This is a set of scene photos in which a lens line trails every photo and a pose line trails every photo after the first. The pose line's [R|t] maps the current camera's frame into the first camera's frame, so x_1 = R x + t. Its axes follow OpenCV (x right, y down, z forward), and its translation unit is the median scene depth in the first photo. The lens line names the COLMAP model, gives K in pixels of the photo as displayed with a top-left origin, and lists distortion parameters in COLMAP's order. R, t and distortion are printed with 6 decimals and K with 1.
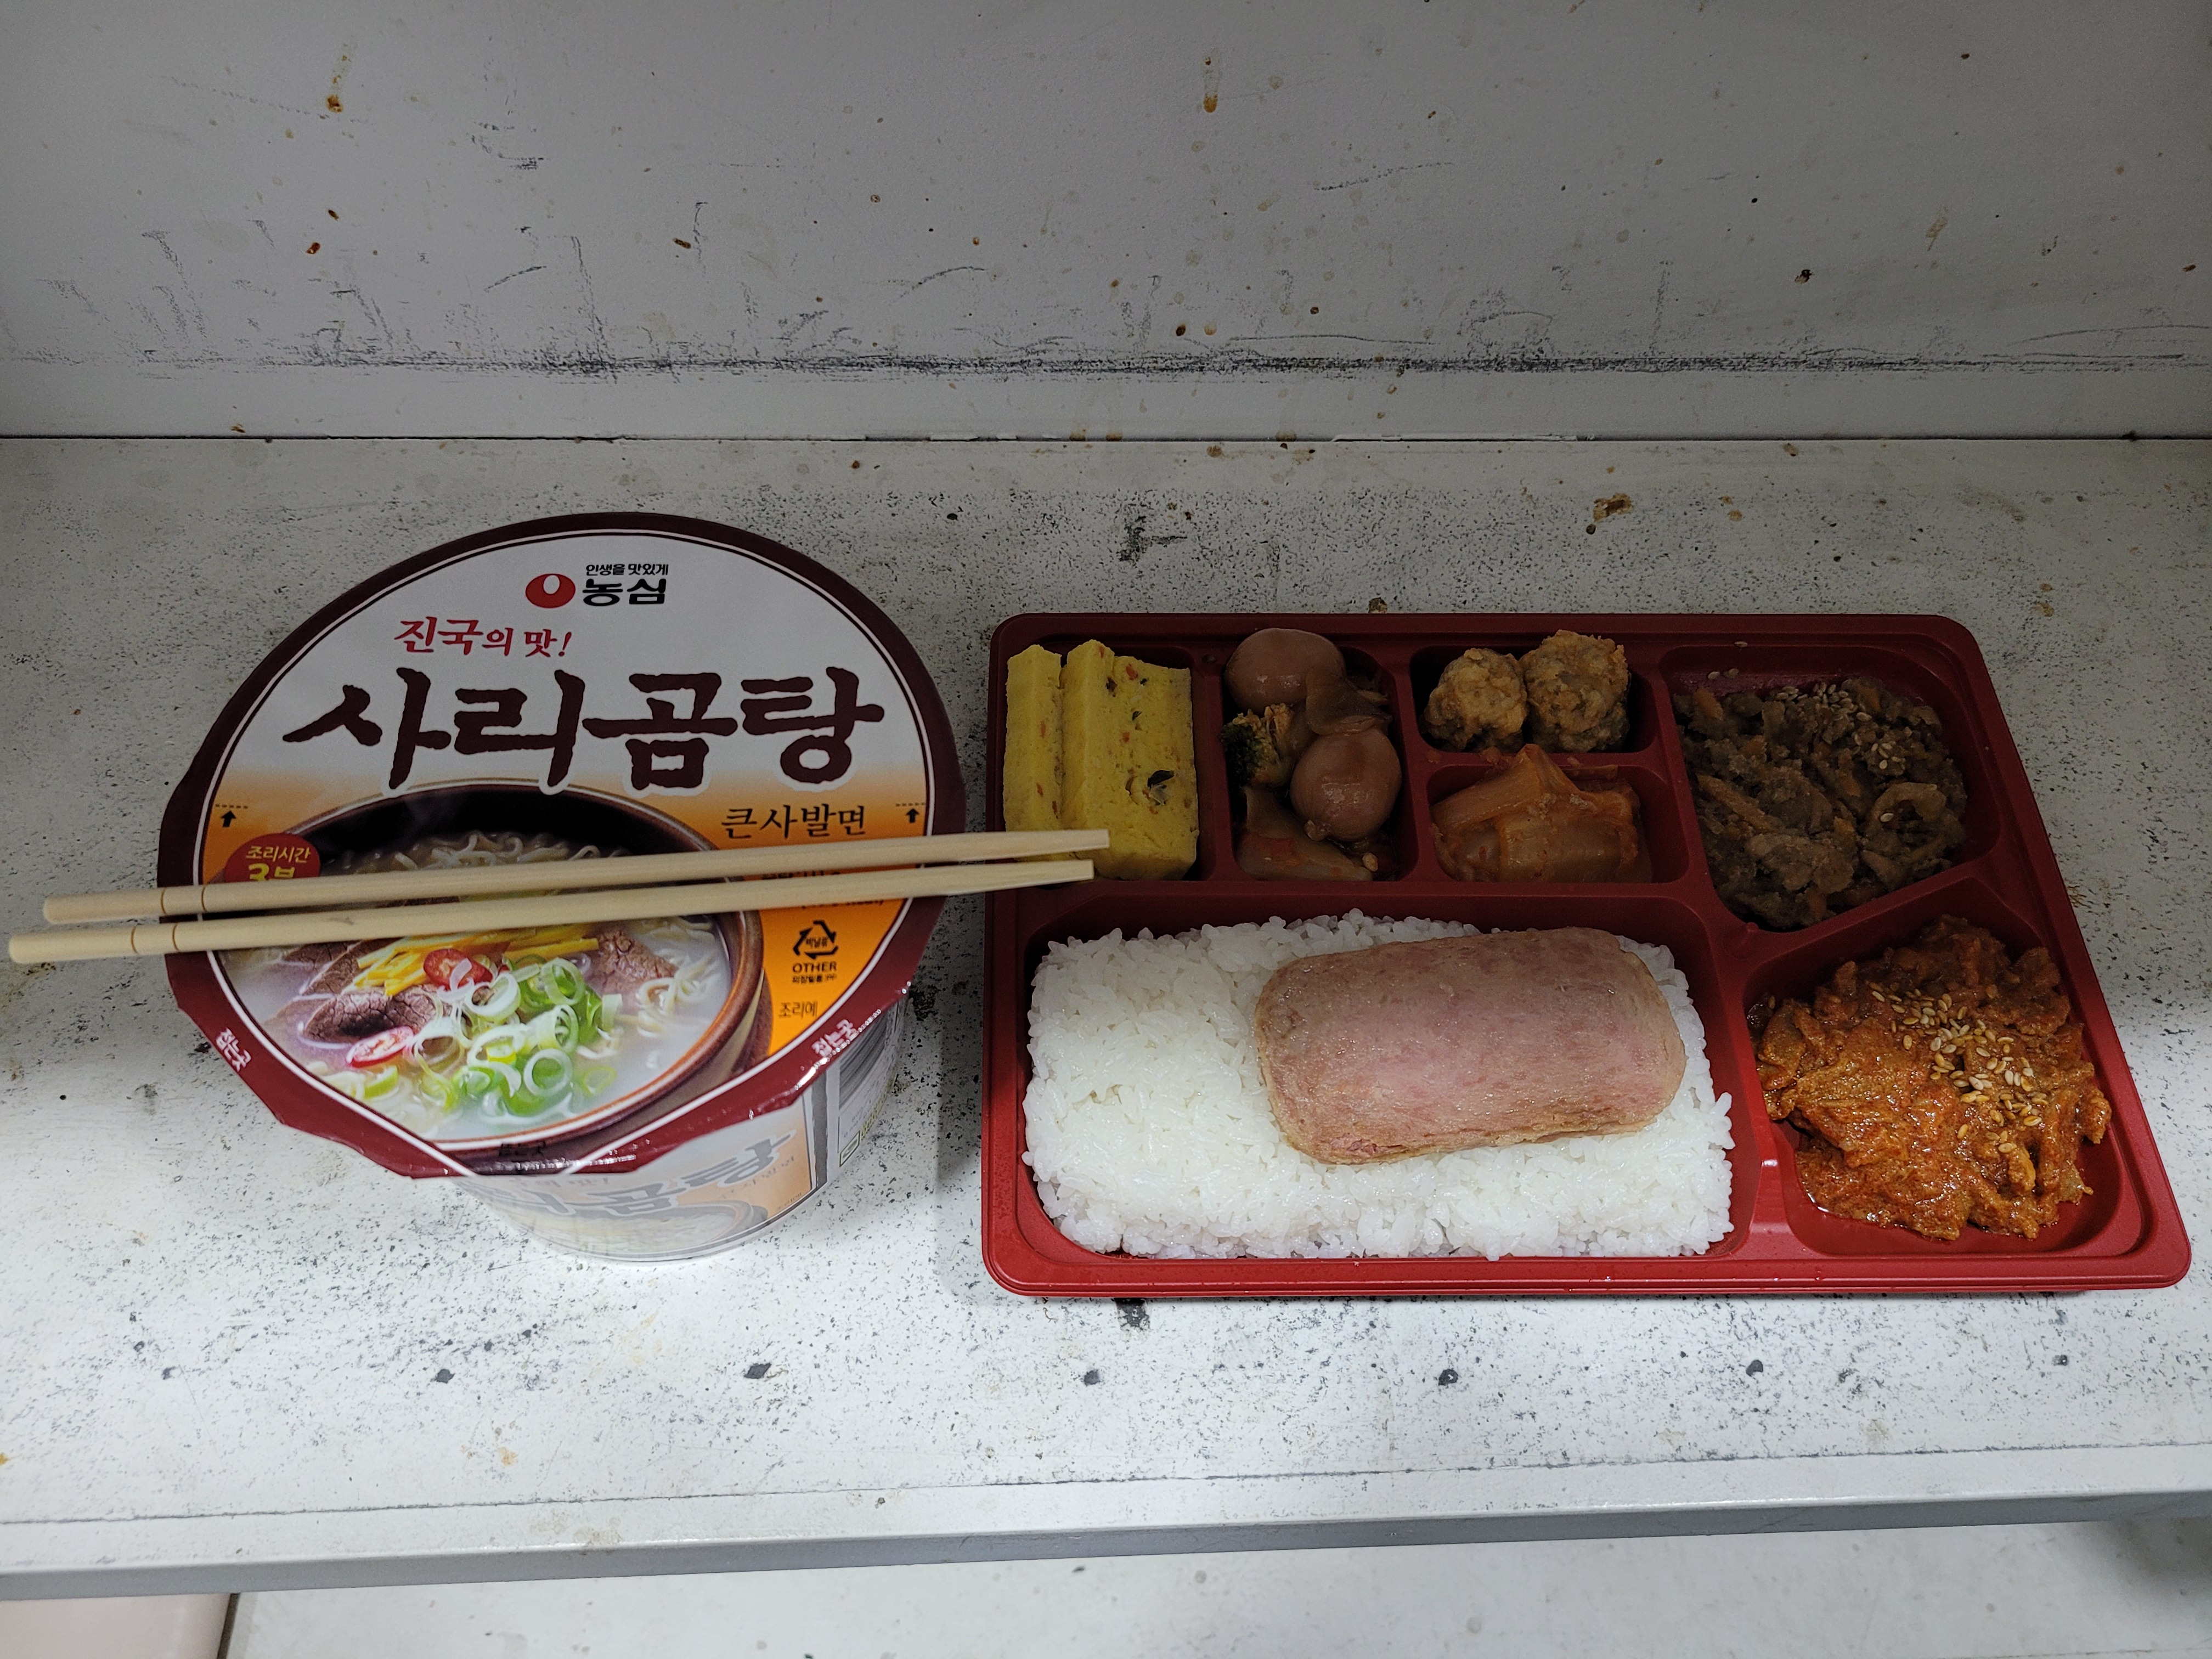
lens RADIAL K [[1719.7, 0, 1106.0], [0, 1719.7, 829.5], [0, 0, 1]] dist [0.023301, -0.029087]
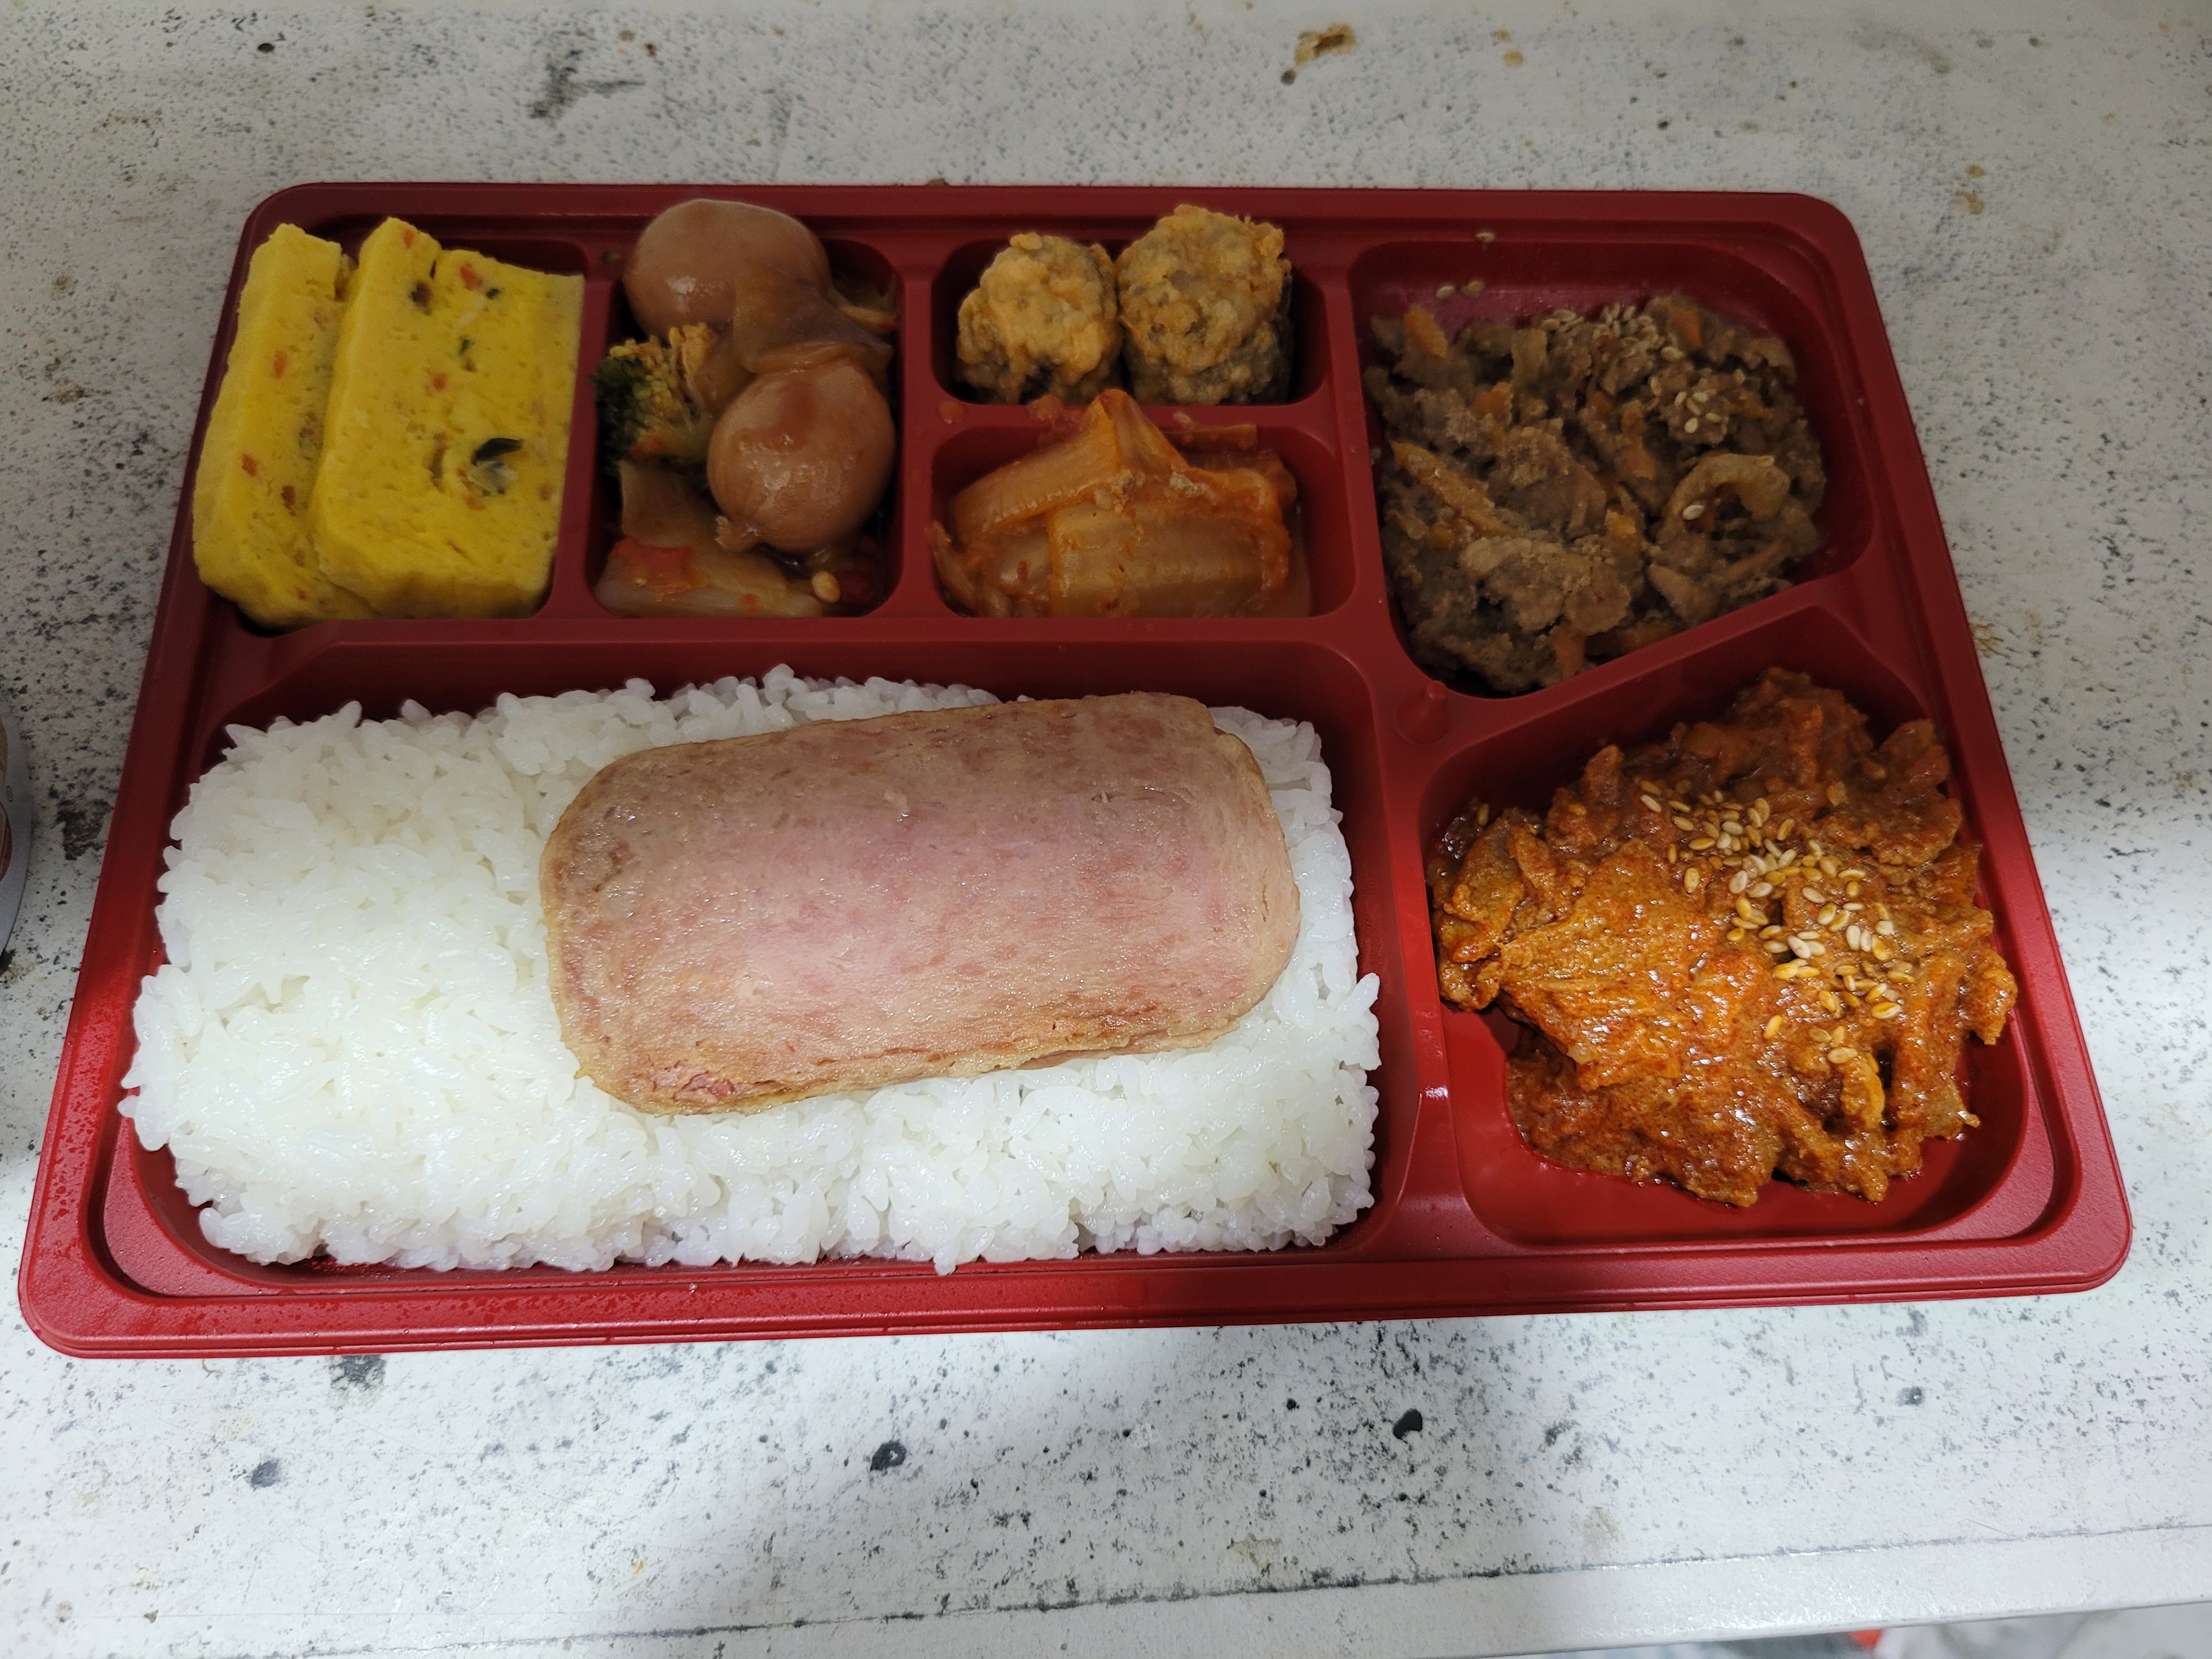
lens RADIAL K [[1771.7, 0, 1106.0], [0, 1771.7, 829.5], [0, 0, 1]] dist [-0.000706, -0.011659]
pose [[0.999447, -0.010407, 0.031579, 0.240809], [0.006460, 0.992433, 0.122615, 0.029096], [-0.032616, -0.122344, 0.991952, 0.397387]]
